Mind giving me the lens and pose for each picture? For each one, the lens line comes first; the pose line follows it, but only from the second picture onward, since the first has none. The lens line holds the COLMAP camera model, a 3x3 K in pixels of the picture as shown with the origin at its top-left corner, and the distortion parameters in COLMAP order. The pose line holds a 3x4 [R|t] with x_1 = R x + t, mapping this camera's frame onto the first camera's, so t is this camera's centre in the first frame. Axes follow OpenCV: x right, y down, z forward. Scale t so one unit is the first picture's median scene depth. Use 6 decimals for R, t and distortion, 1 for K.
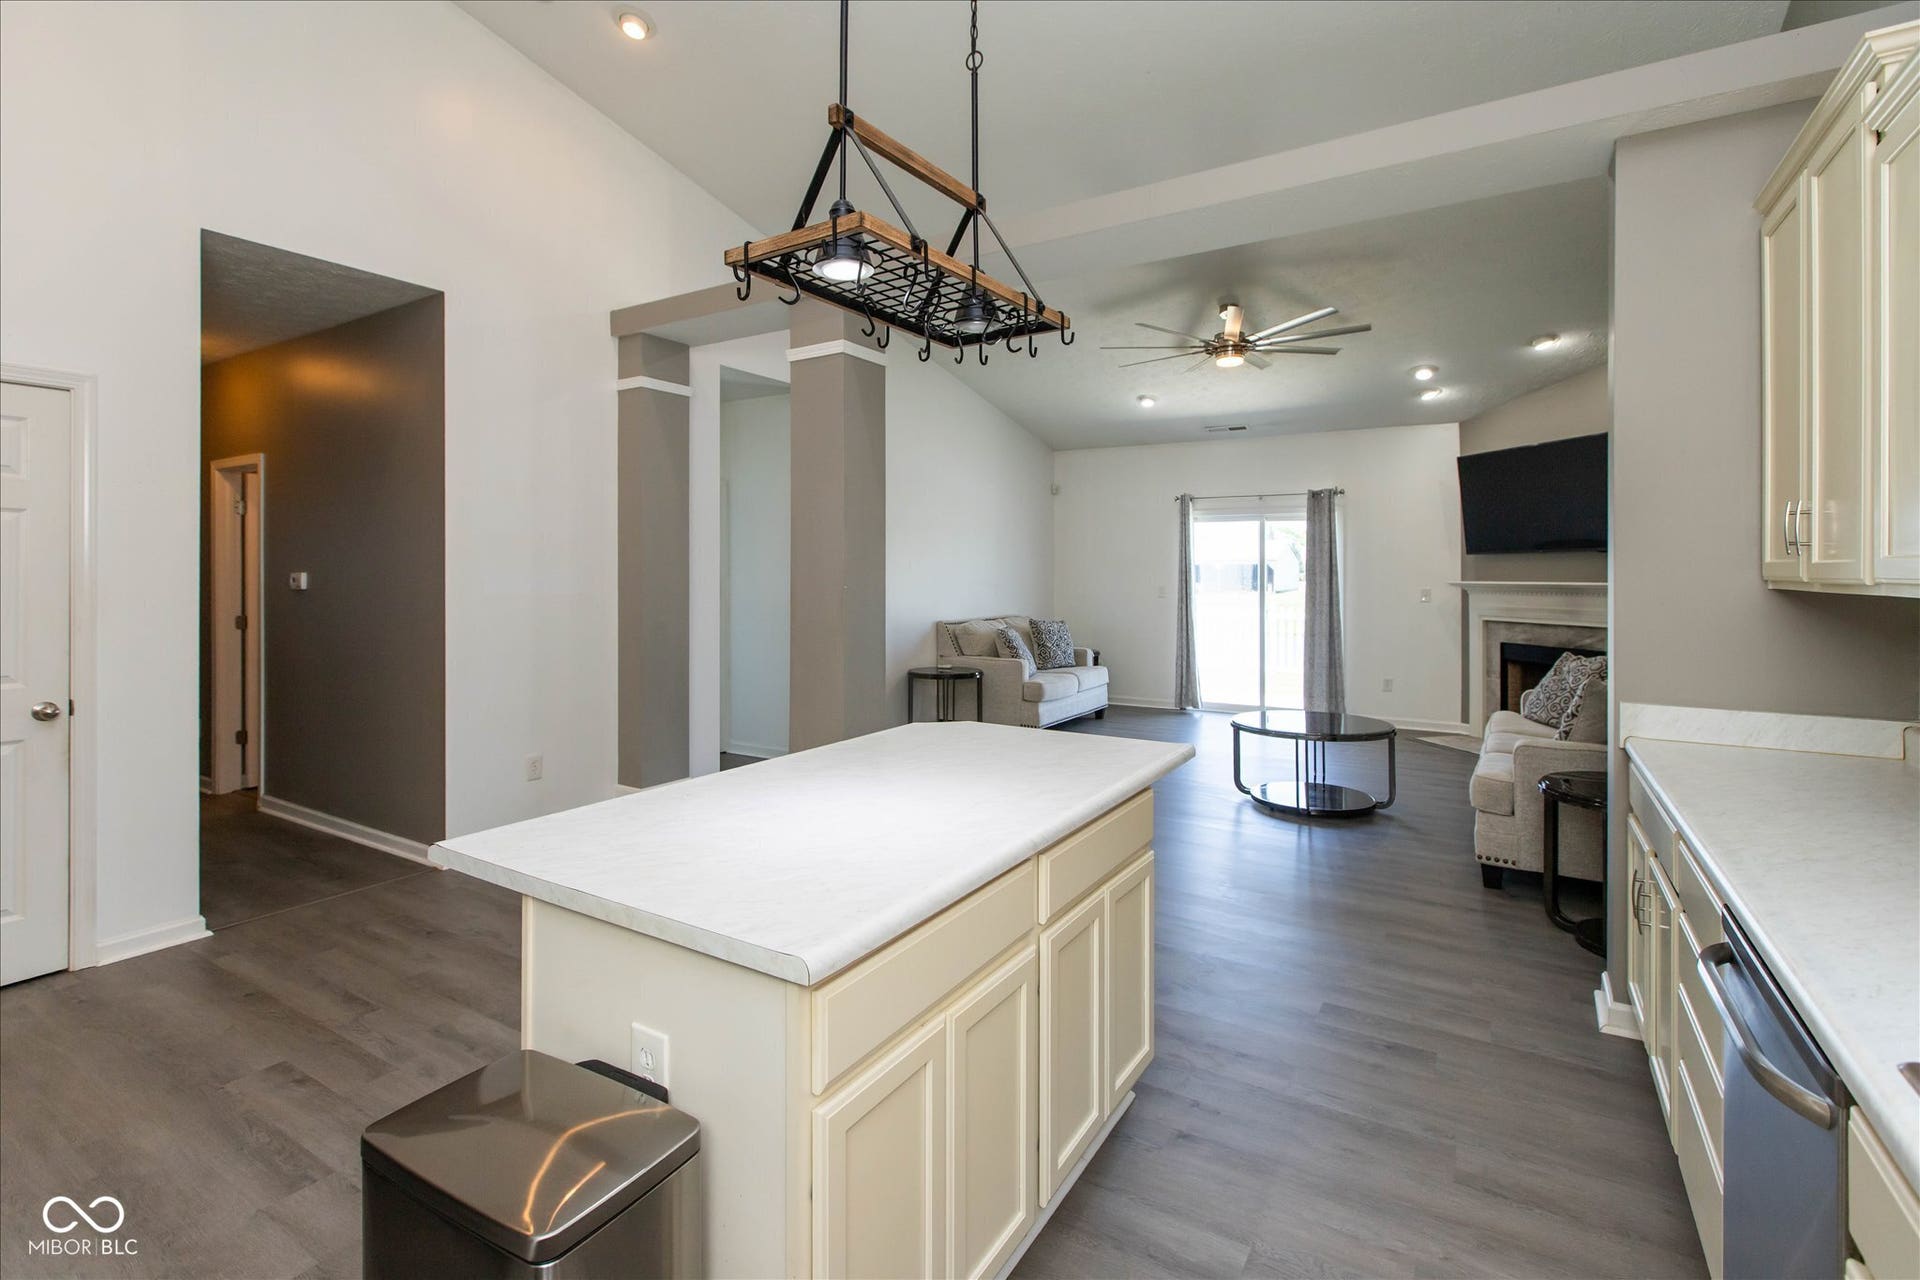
lens RADIAL K [[879.8, 0, 969.8], [0, 879.8, 590.3], [0, 0, 1]] dist [-0.002233, -0.000486]
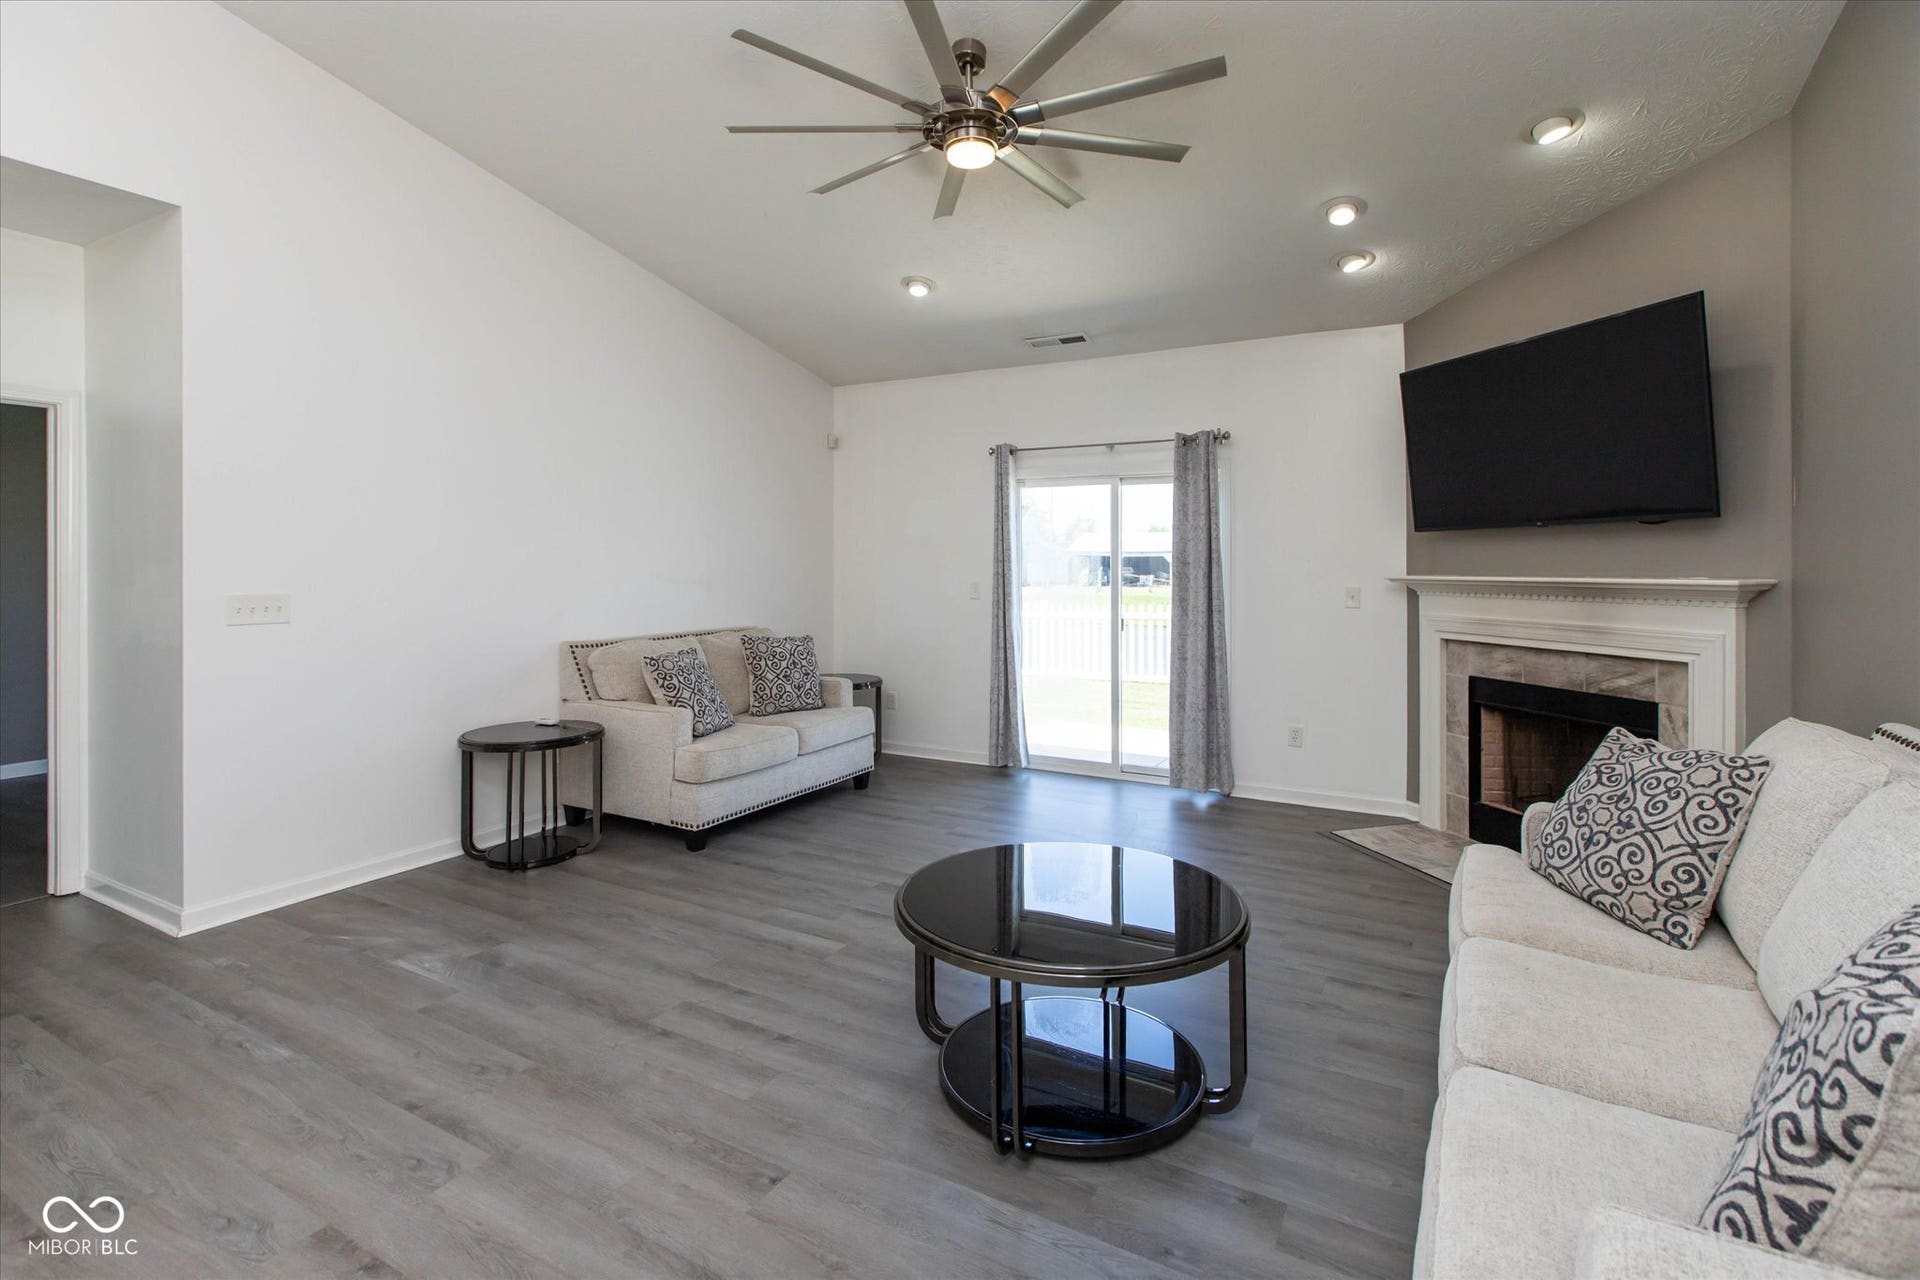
lens RADIAL K [[883.4, 0, 977.7], [0, 883.4, 580.7], [0, 0, 1]] dist [0.002200, 0.000015]
pose [[0.998656, -0.001031, 0.051820, 0.219618], [0.000953, 0.999998, 0.001540, -0.007642], [-0.051822, -0.001488, 0.998655, 0.384463]]
